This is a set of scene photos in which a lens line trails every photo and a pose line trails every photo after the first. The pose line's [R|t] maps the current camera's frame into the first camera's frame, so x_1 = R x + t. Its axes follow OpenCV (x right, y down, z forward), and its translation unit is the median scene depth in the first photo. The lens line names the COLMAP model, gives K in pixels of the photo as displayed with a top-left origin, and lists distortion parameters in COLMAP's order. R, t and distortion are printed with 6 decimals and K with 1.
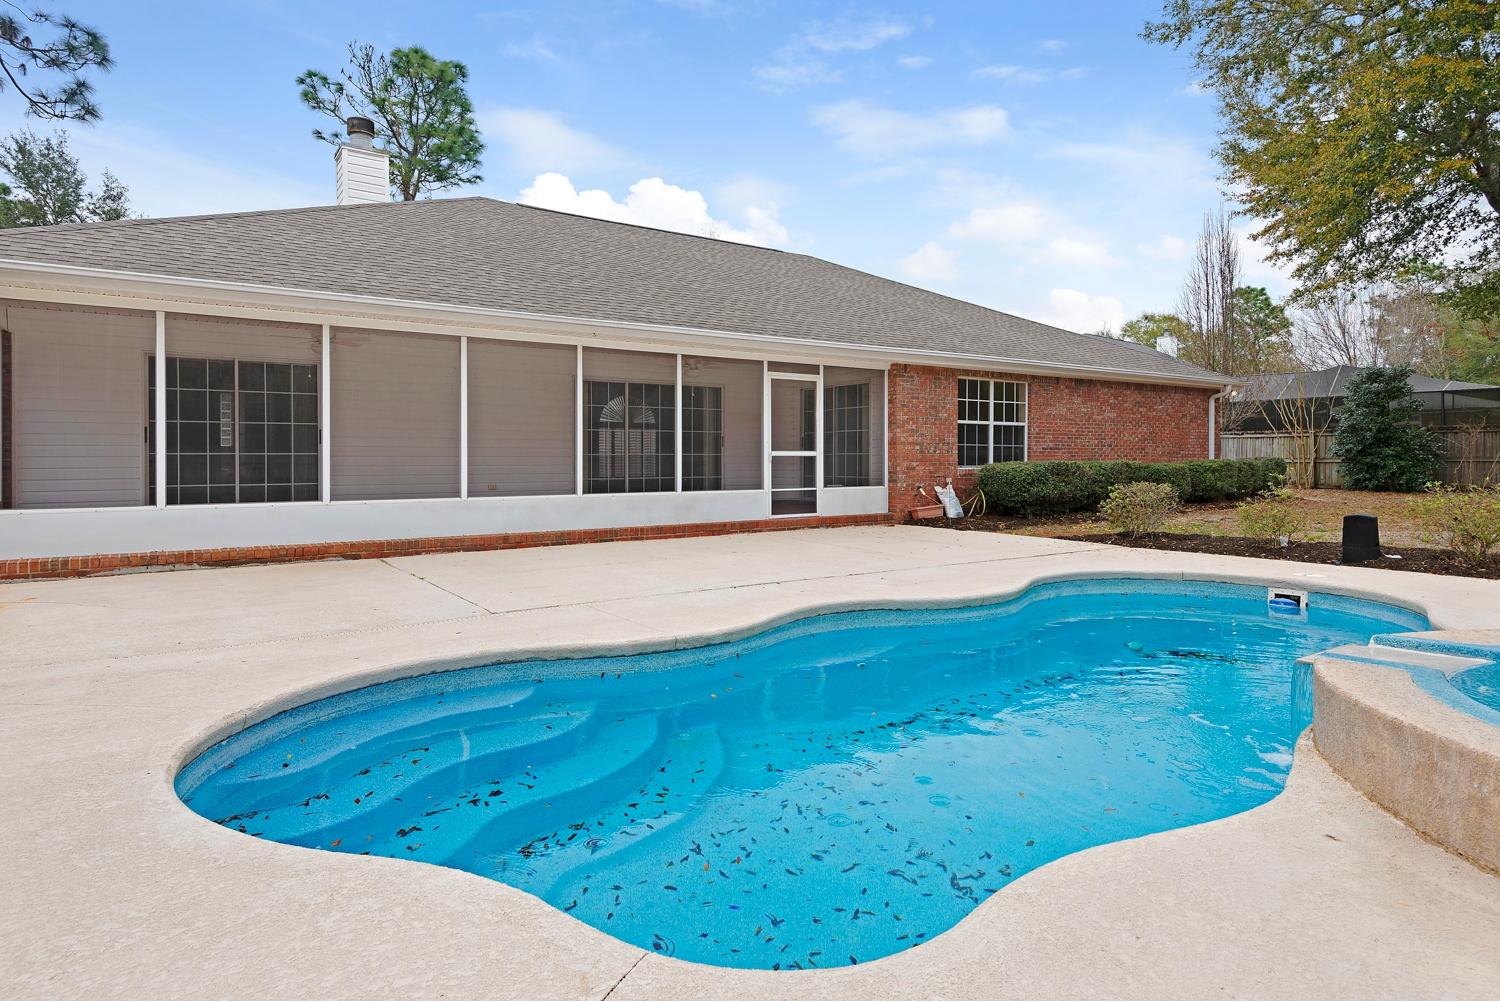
lens RADIAL K [[842.8, 0, 780.8], [0, 842.8, 467.0], [0, 0, 1]] dist [0.001534, -0.008071]
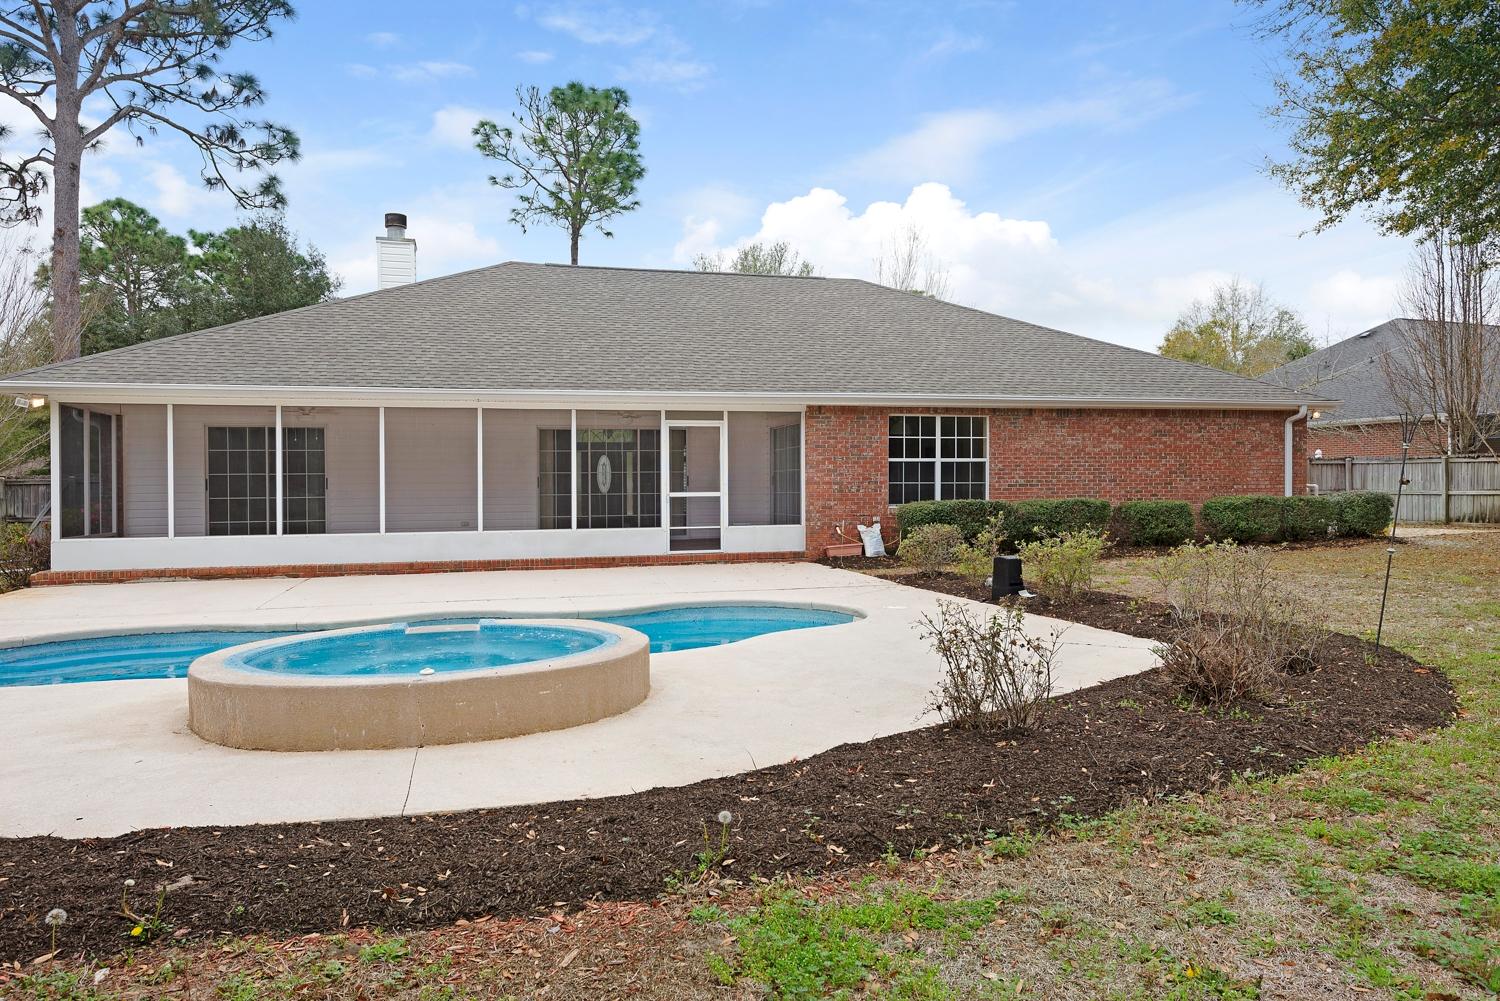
lens RADIAL K [[1076.3, 0, 755.1], [0, 1076.3, 436.4], [0, 0, 1]] dist [0.056141, -0.044842]
pose [[0.928517, -0.021702, -0.370656, 0.564729], [0.002329, 0.998611, -0.052636, -0.016227], [0.371284, 0.048010, 0.927278, -0.243171]]
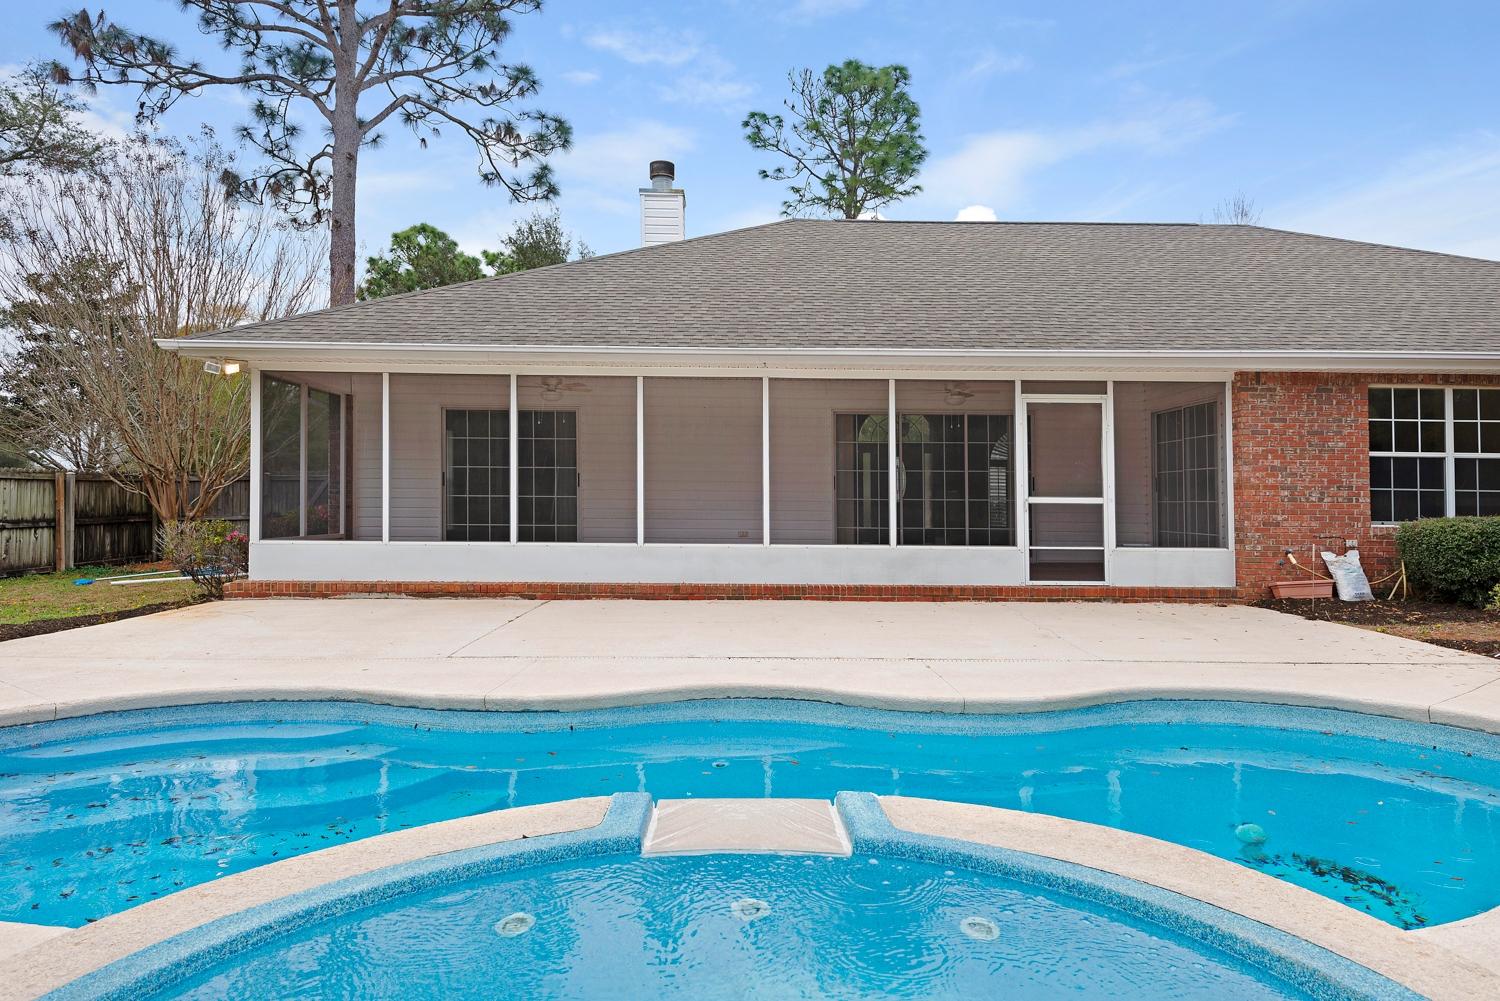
lens RADIAL K [[1010.2, 0, 763.4], [0, 1010.2, 476.5], [0, 0, 1]] dist [0.033116, 0.006899]
pose [[0.821727, -0.004322, -0.569865, 0.292307], [-0.016723, 0.999358, -0.031693, -0.004044], [0.569636, 0.035573, 0.821127, 0.094174]]
